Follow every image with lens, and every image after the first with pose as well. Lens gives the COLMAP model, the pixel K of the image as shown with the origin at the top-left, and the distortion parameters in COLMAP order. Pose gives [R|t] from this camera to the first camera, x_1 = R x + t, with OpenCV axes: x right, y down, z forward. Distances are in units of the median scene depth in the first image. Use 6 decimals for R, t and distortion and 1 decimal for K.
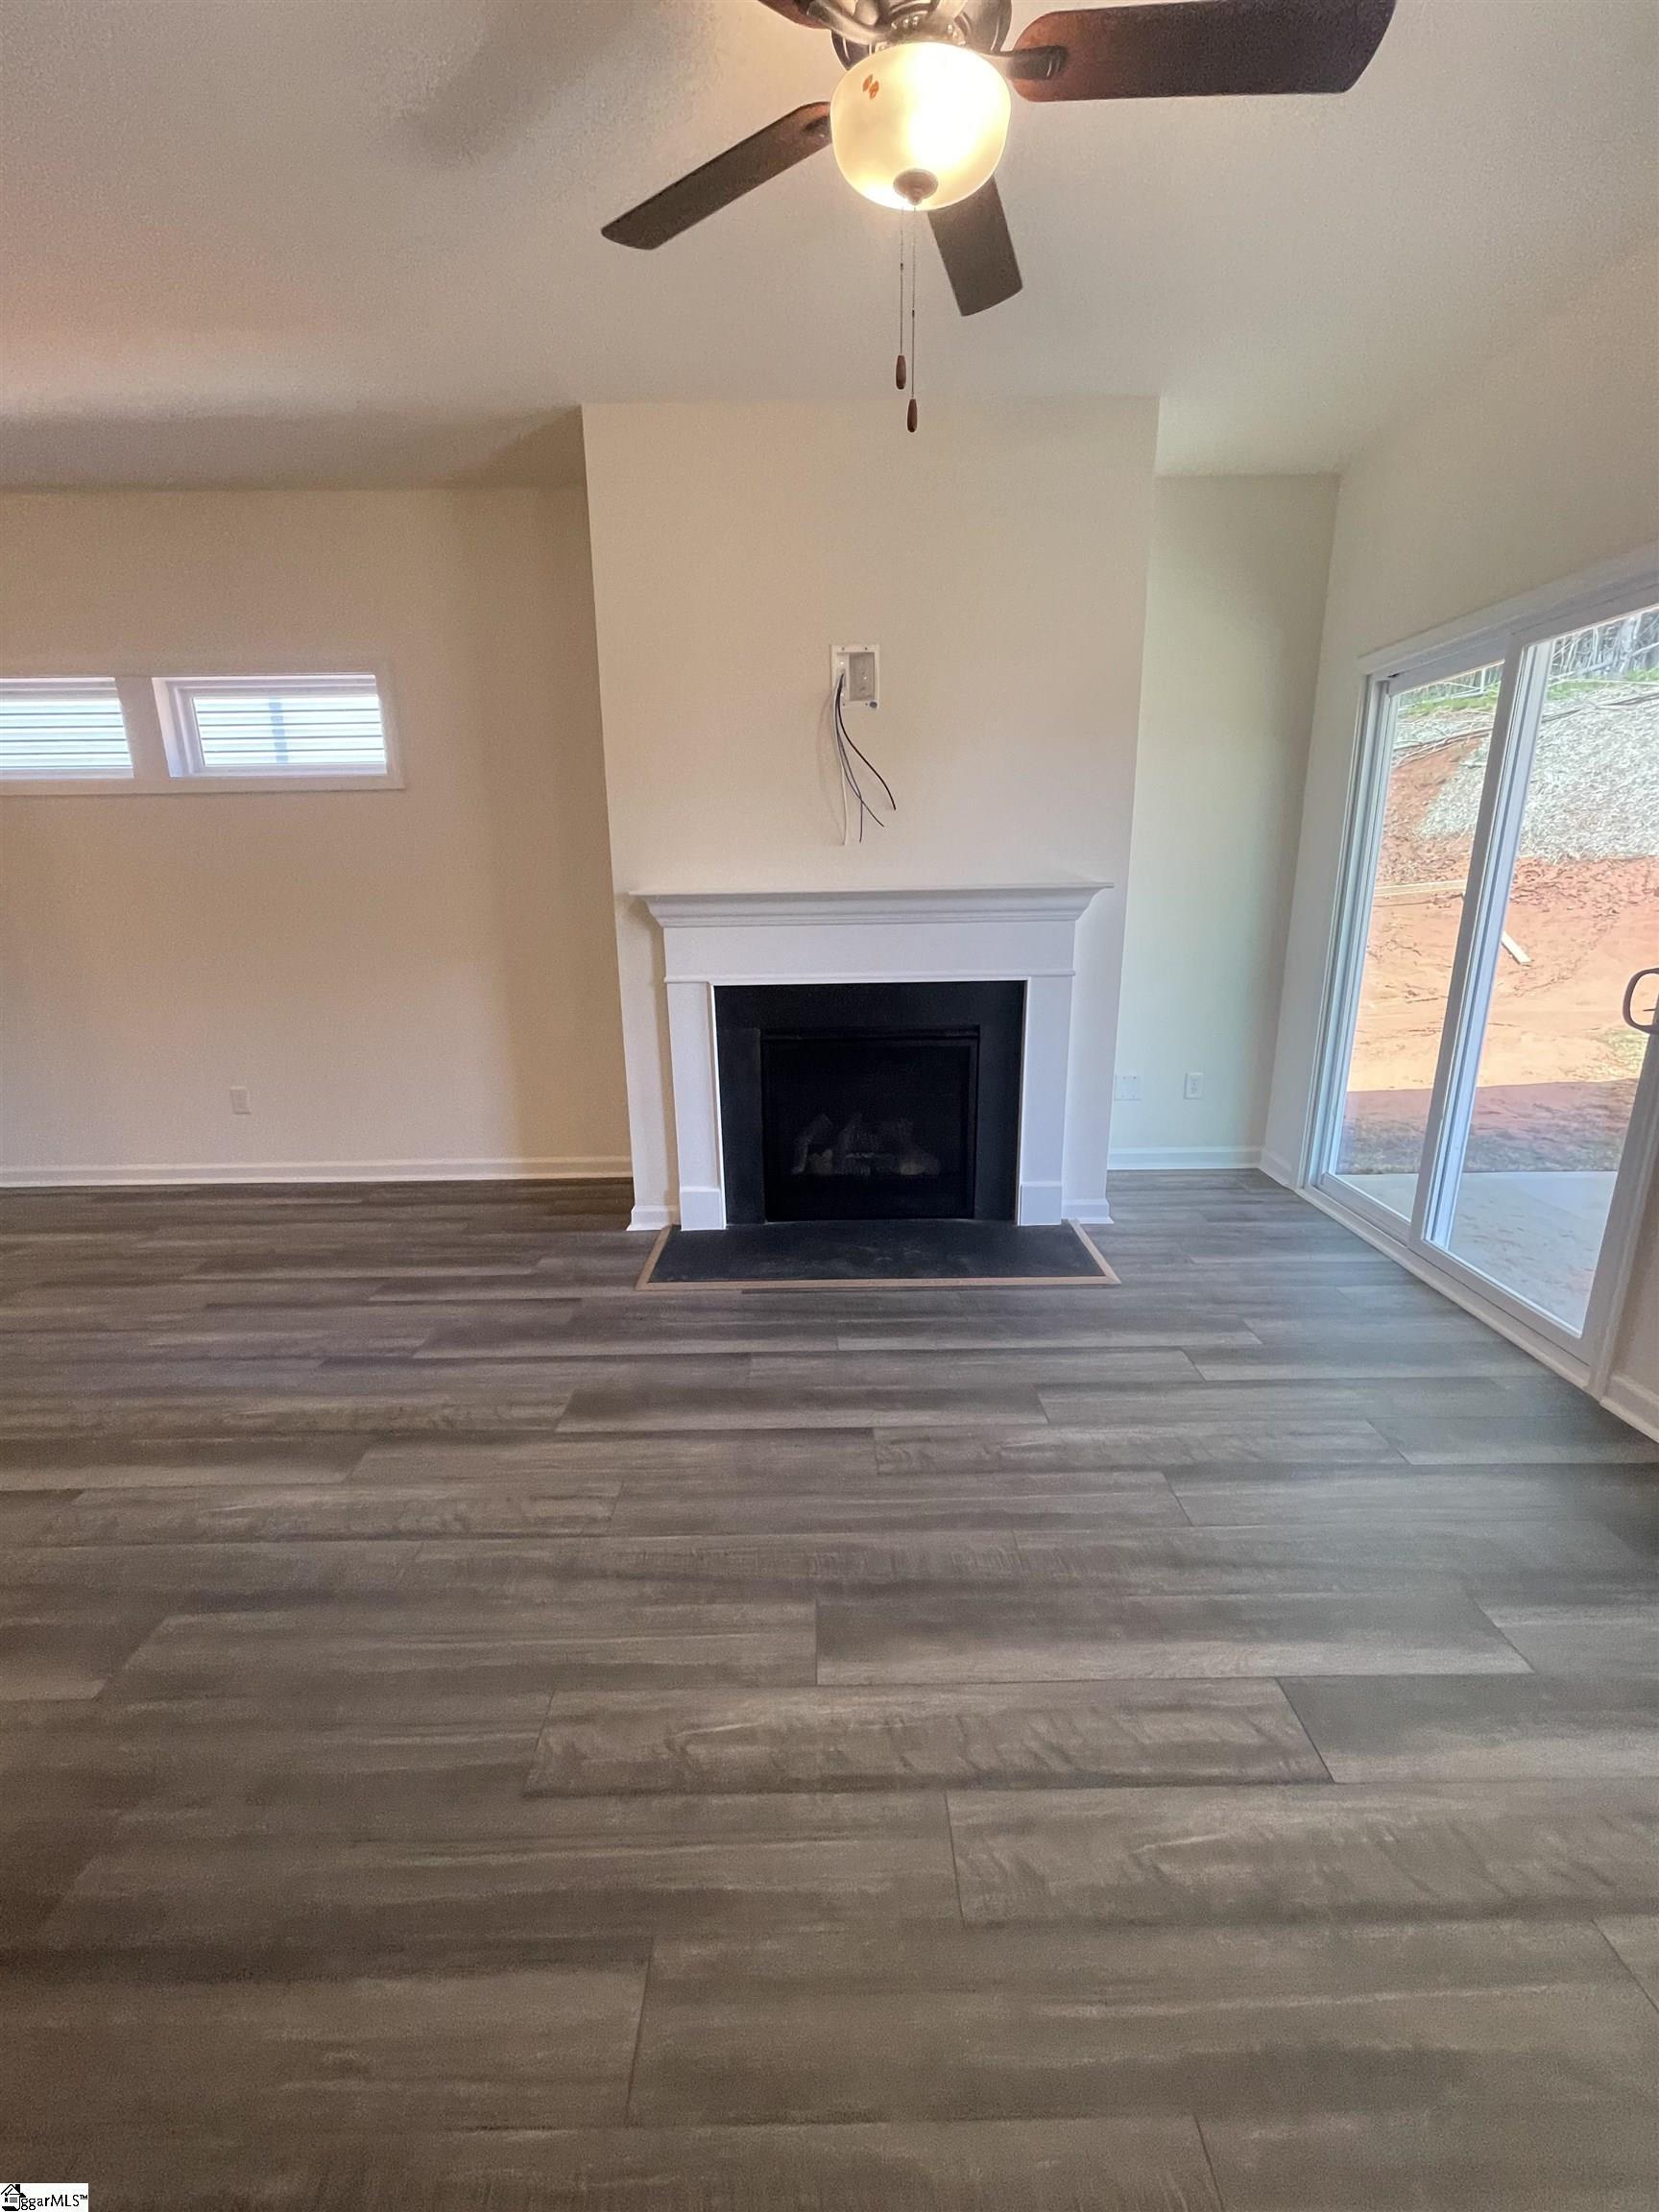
lens RADIAL K [[897.2, 0, 830.2], [0, 897.2, 1077.8], [0, 0, 1]] dist [0.002437, 0.000195]
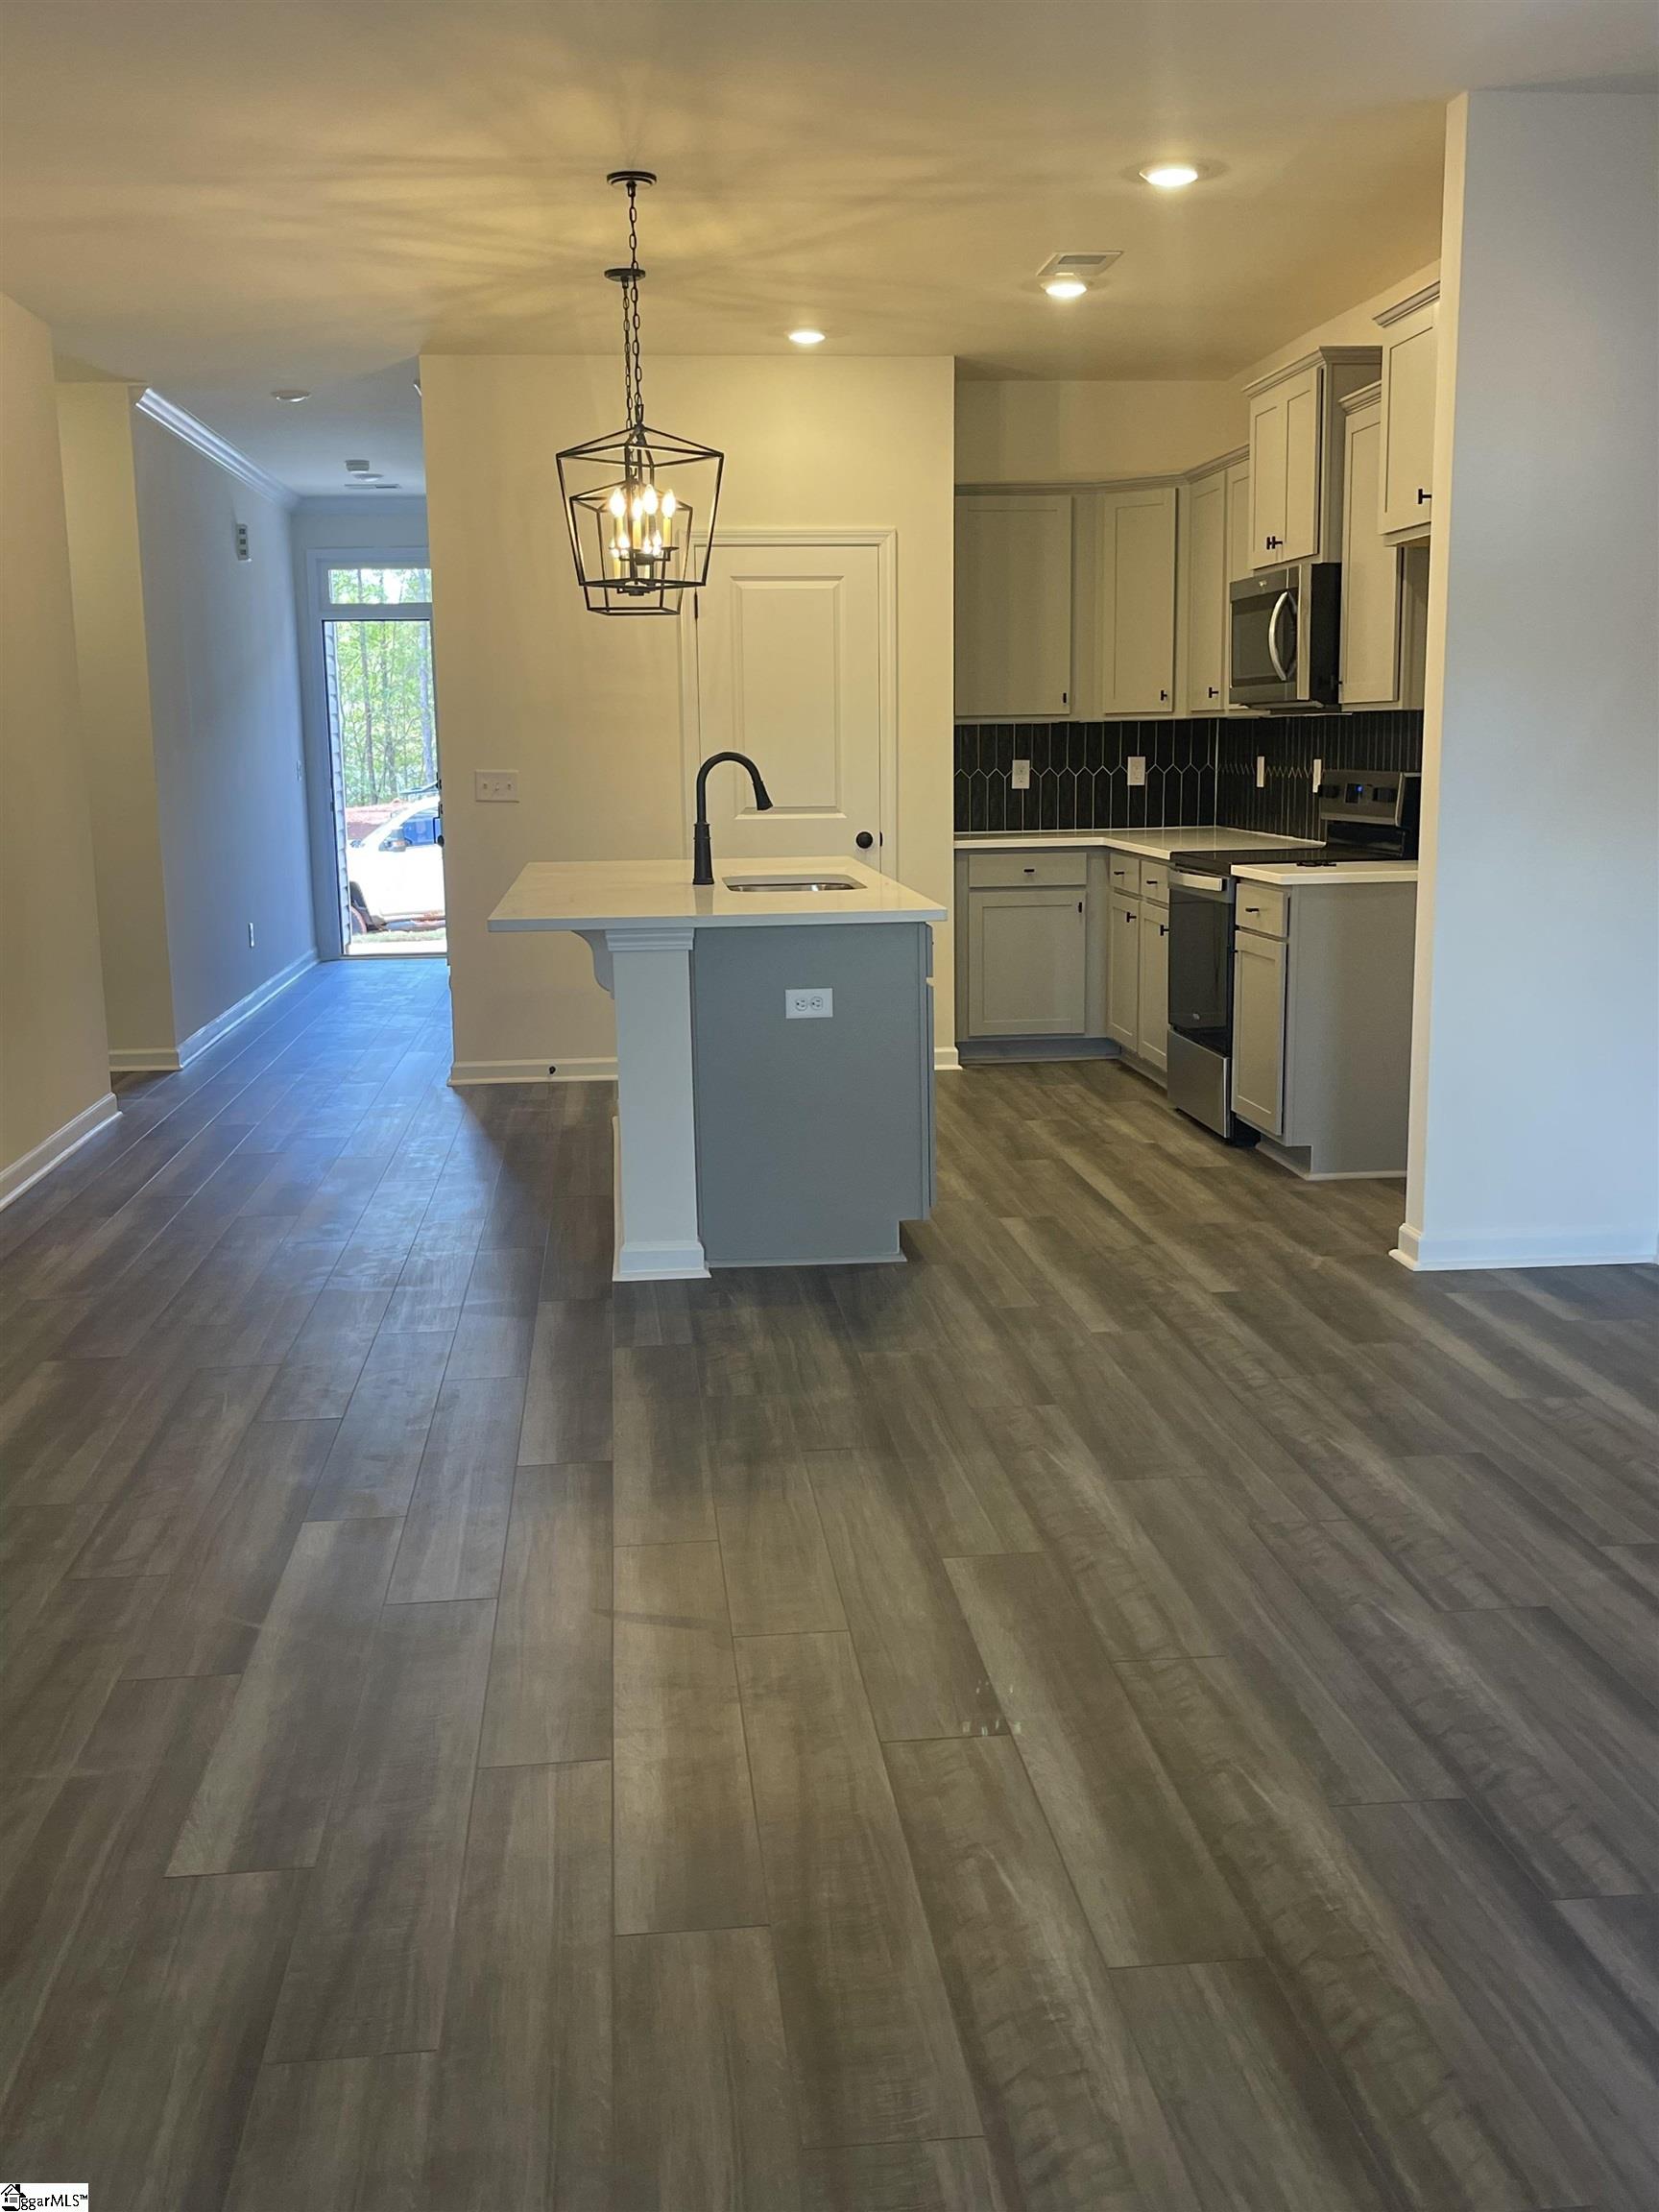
lens RADIAL K [[2170.0, 0, 852.5], [0, 2170.0, 1116.4], [0, 0, 1]] dist [0.096938, 0.000000]
pose [[0.104626, 0.184443, -0.977259, 0.416540], [-0.208620, 0.964859, 0.159767, -0.125218], [0.972384, 0.187160, 0.139427, 0.479648]]
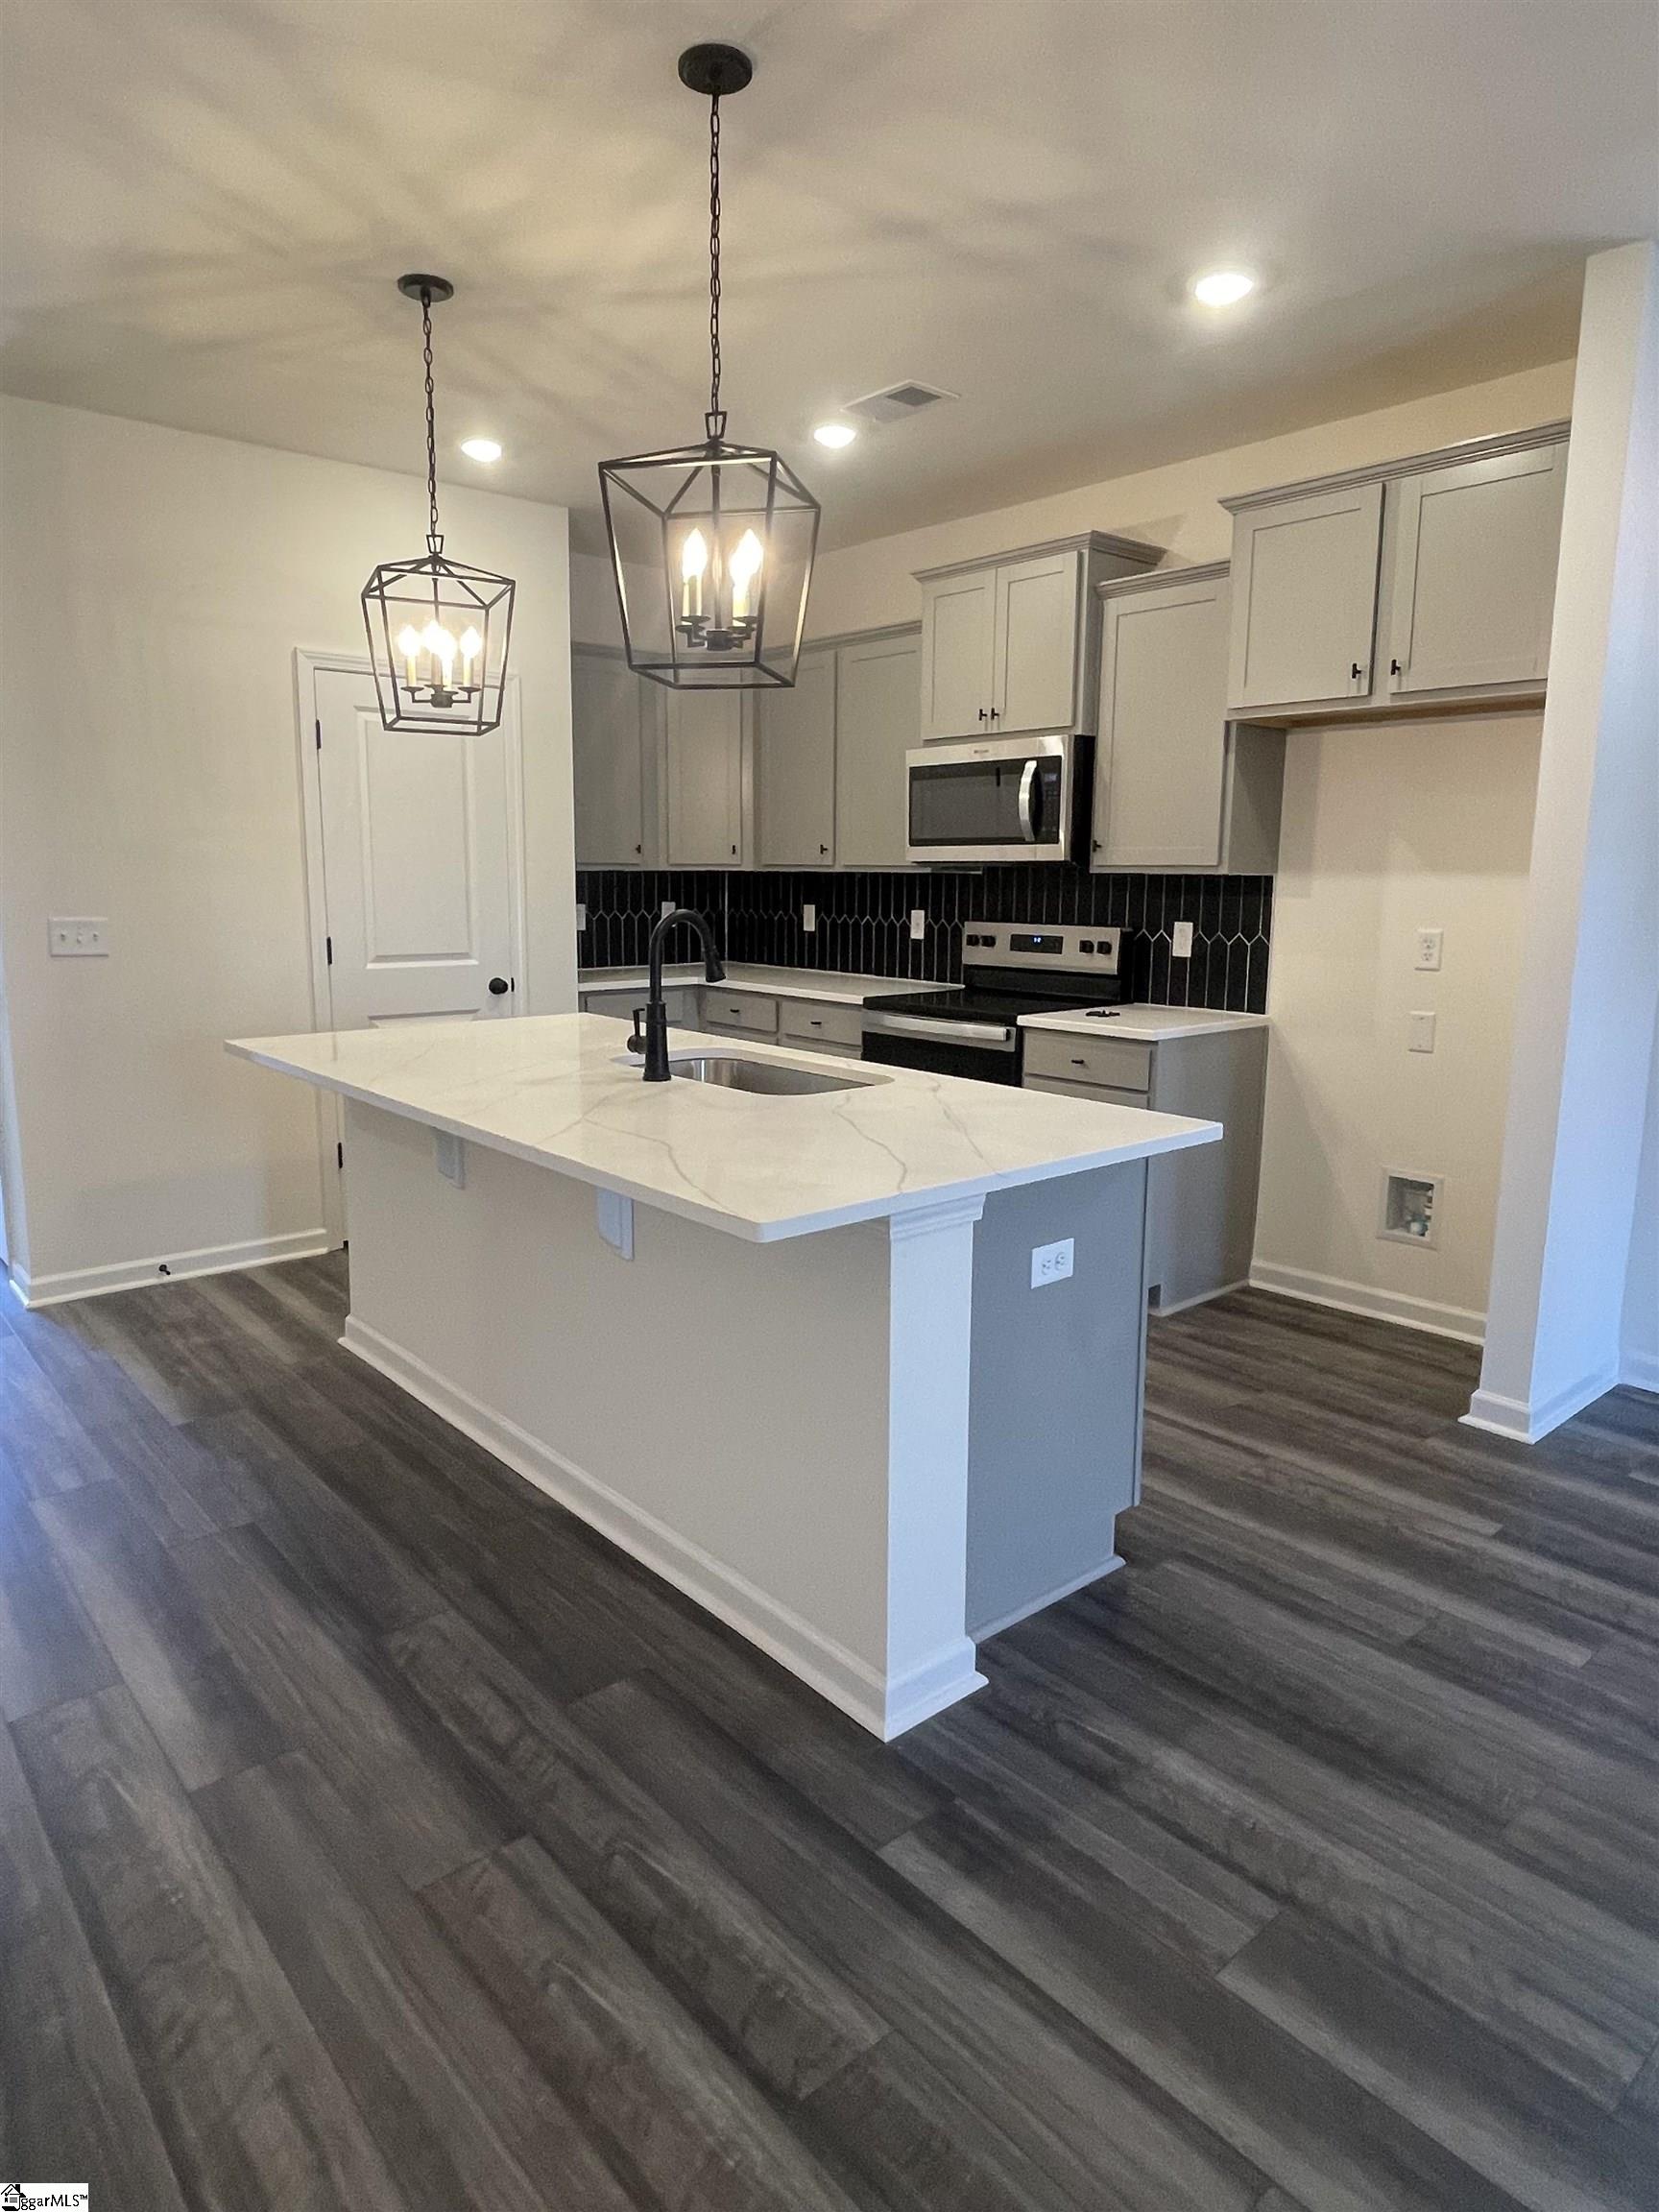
lens RADIAL K [[1319.2, 0, 826.2], [0, 1319.2, 1089.8], [0, 0, 1]] dist [-0.008426, 0.002715]
pose [[0.645883, 0.144030, -0.749727, -1.123184], [-0.184758, 0.982340, 0.029551, -0.000971], [0.740743, 0.119432, 0.661087, -0.048790]]
